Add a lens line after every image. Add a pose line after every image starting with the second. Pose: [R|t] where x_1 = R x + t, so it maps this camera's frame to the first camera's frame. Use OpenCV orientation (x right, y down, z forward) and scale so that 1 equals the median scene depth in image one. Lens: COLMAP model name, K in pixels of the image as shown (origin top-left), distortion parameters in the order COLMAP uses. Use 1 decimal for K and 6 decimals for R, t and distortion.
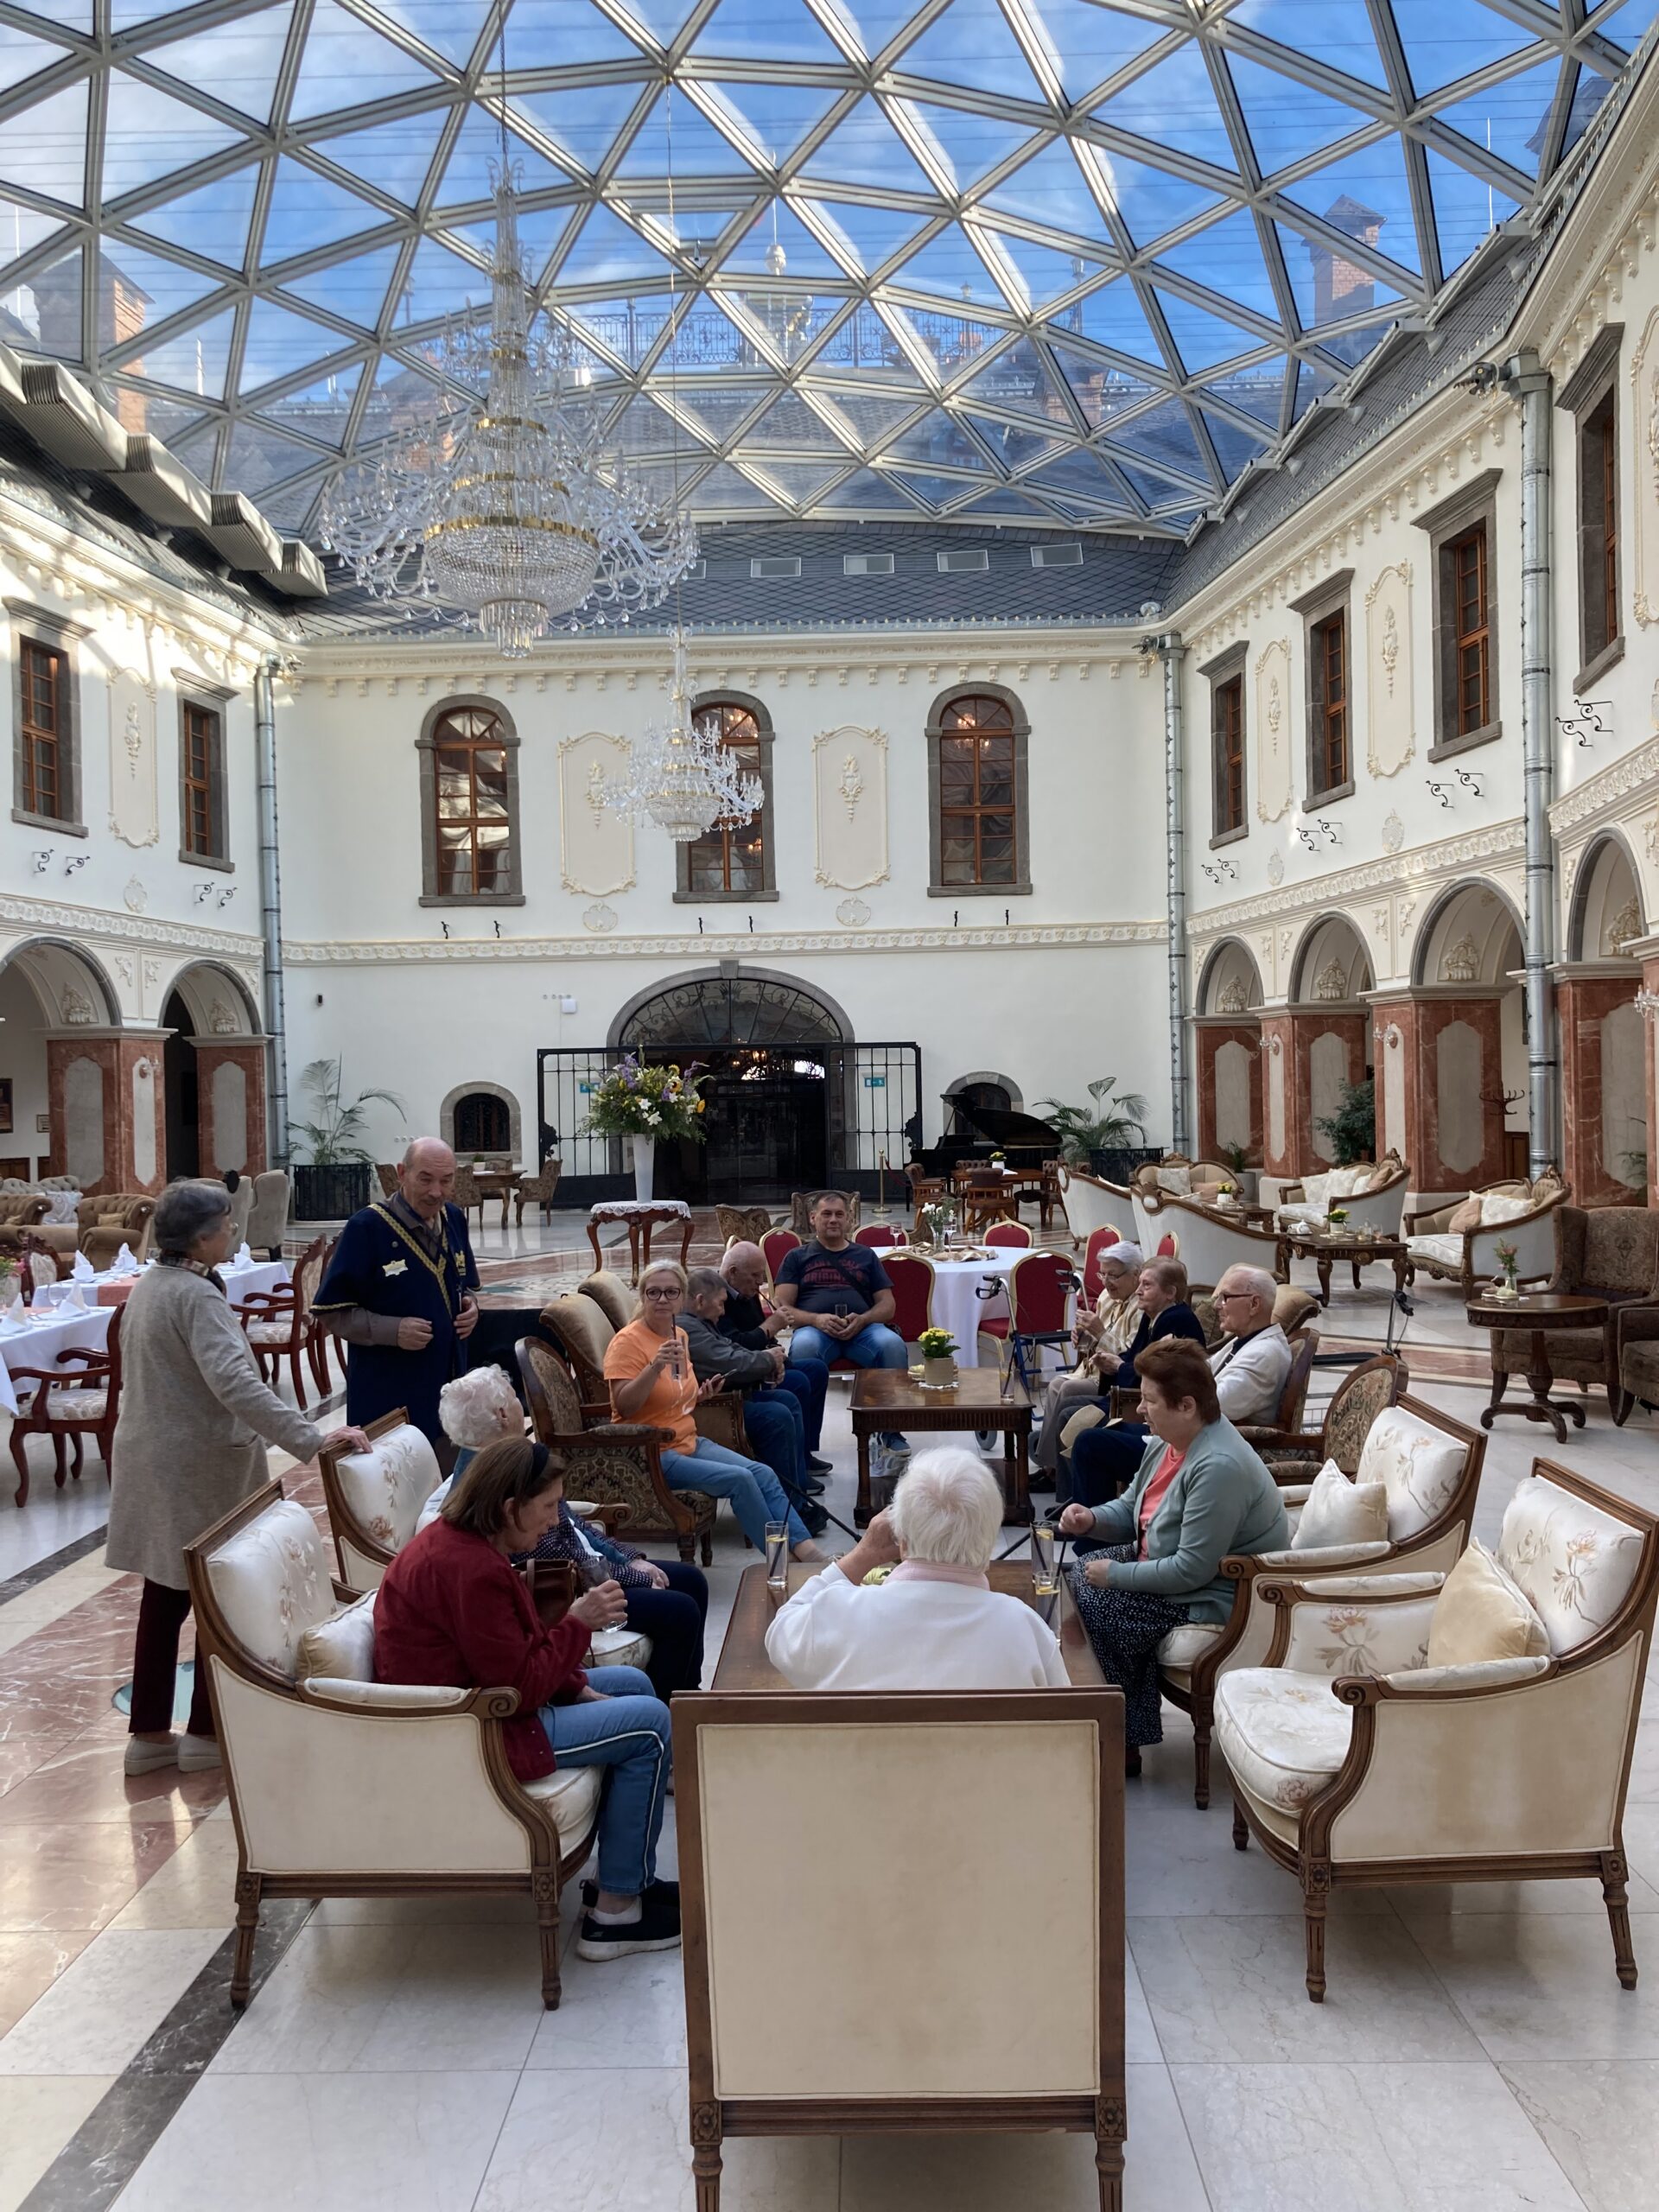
lens RADIAL K [[1854.2, 0, 808.2], [0, 1854.2, 1101.4], [0, 0, 1]] dist [0.023326, 0.014091]
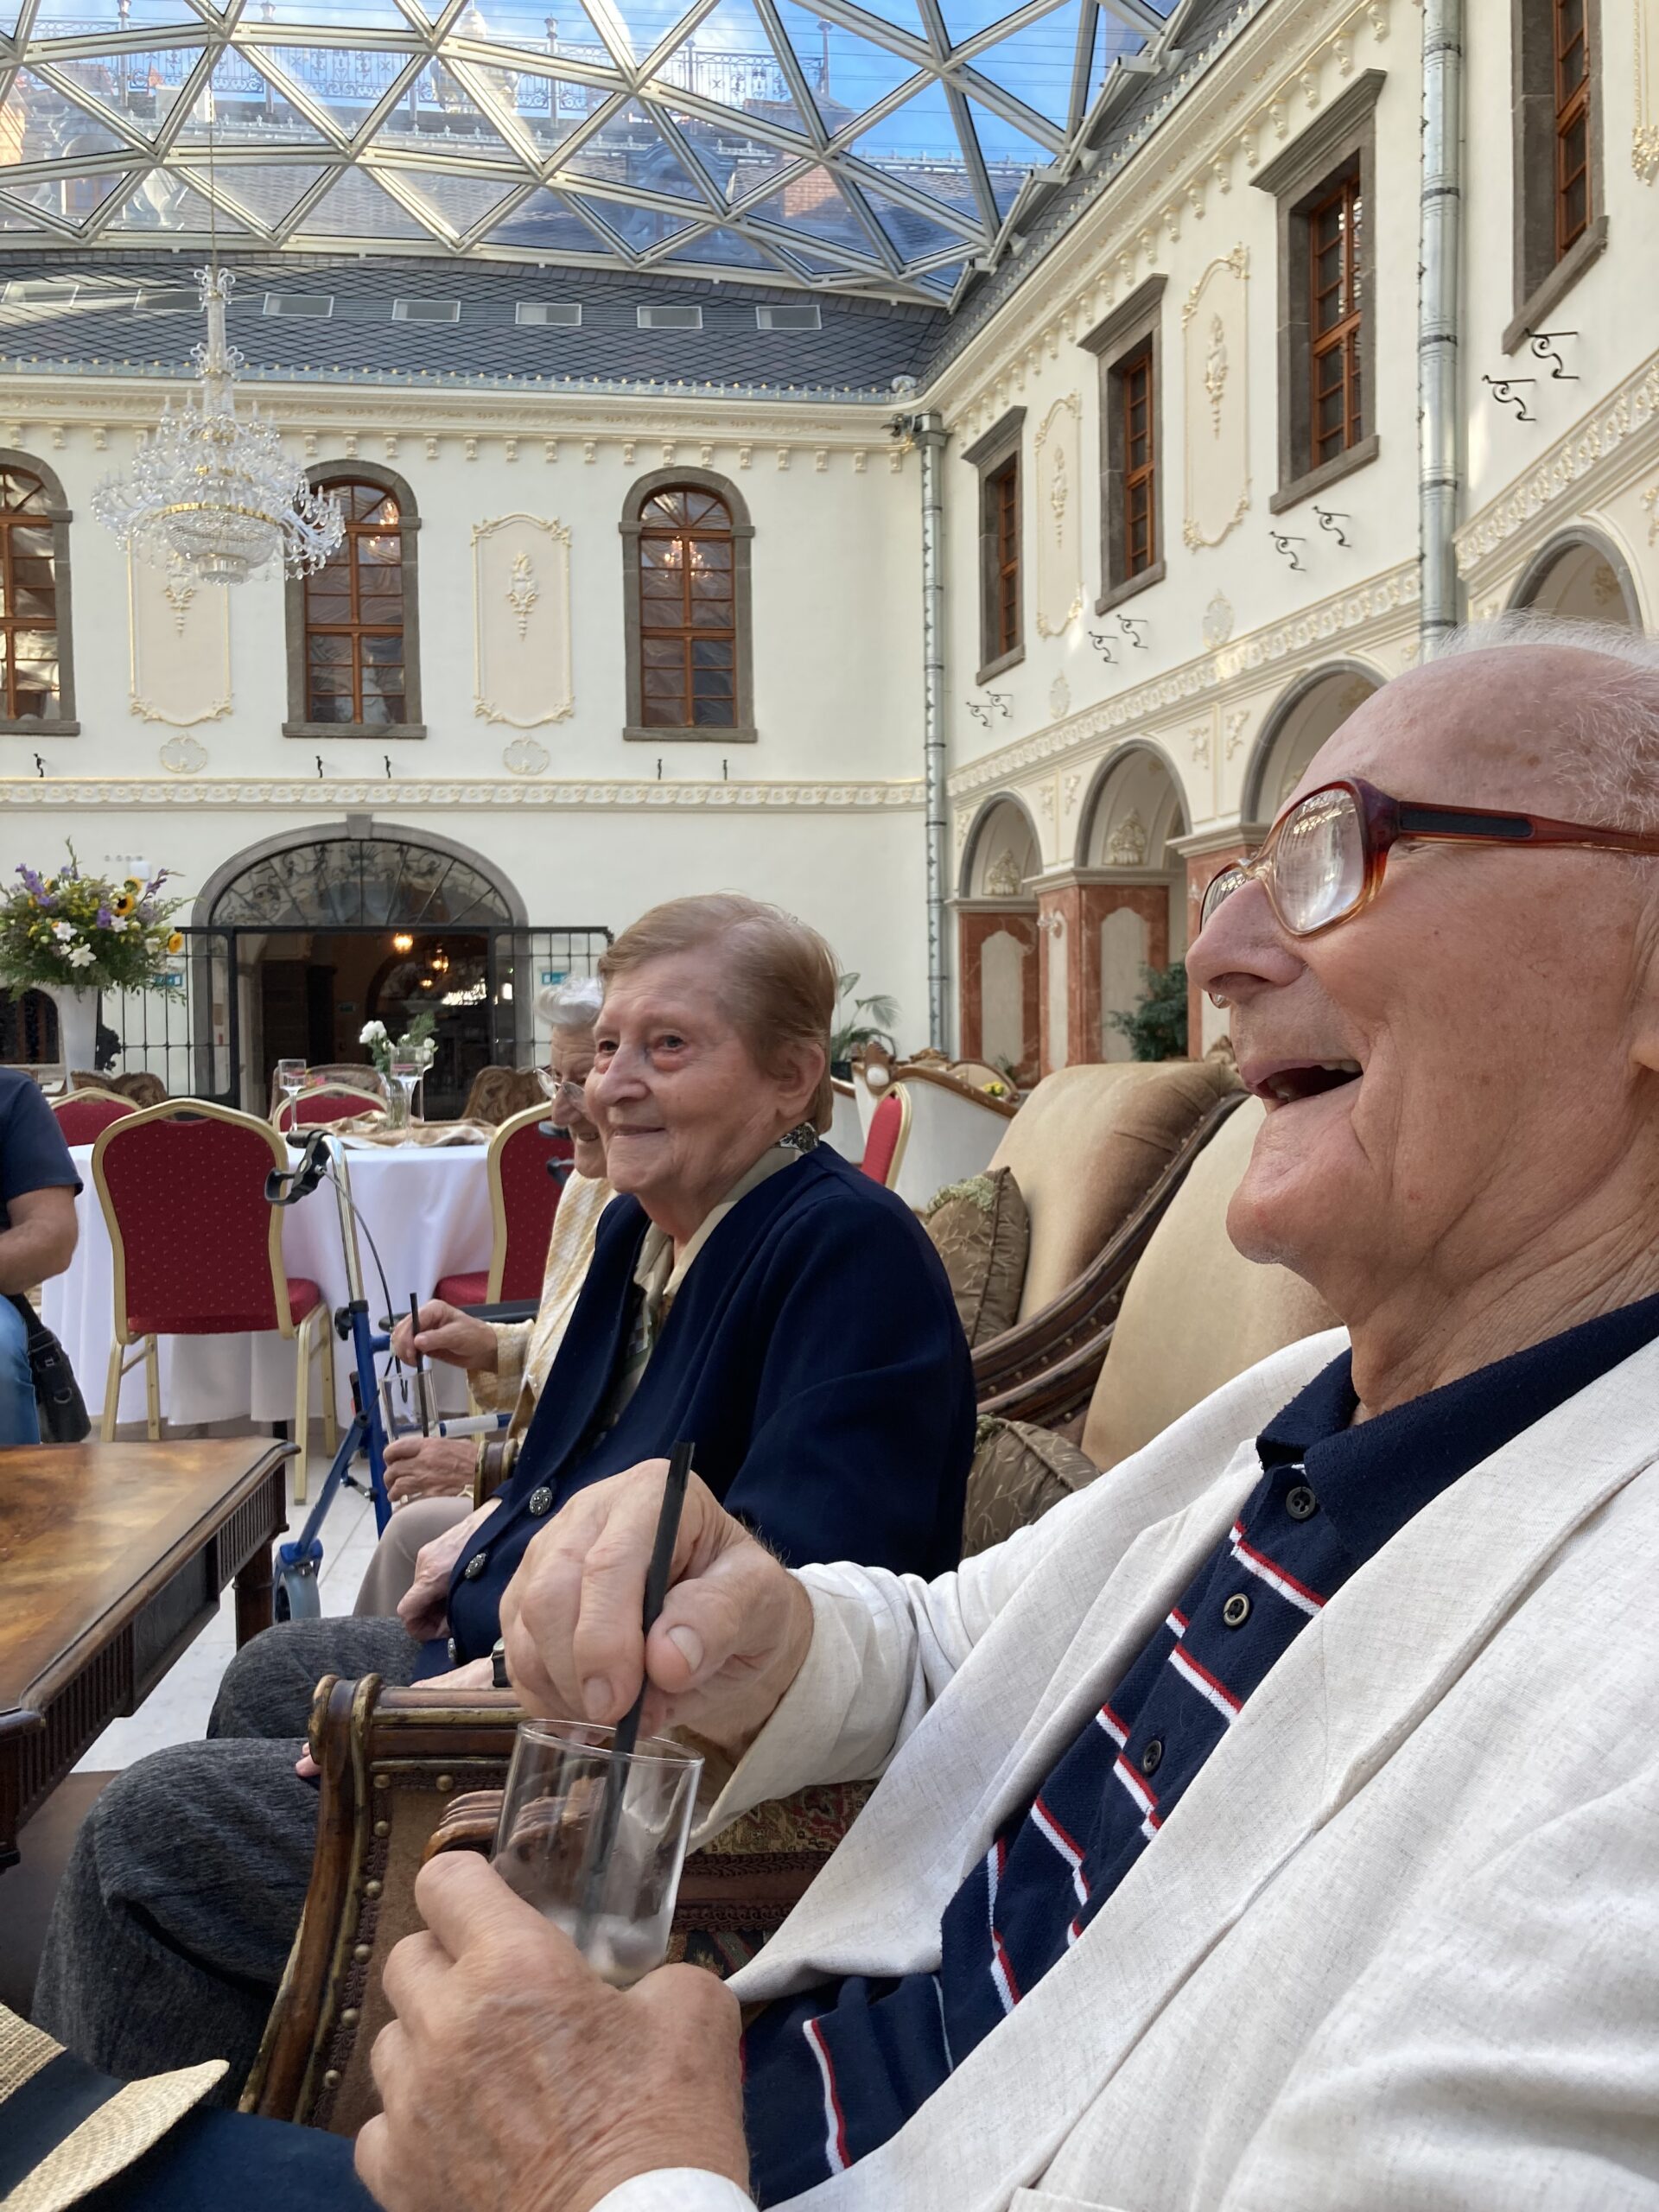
lens RADIAL K [[1854.2, 0, 836.6], [0, 1854.2, 1126.8], [0, 0, 1]] dist [0.023326, 0.014091]
pose [[0.989993, -0.002676, 0.141089, 0.043291], [-0.002248, 0.999394, 0.034725, 0.025140], [-0.141097, -0.034694, 0.989388, 0.210107]]
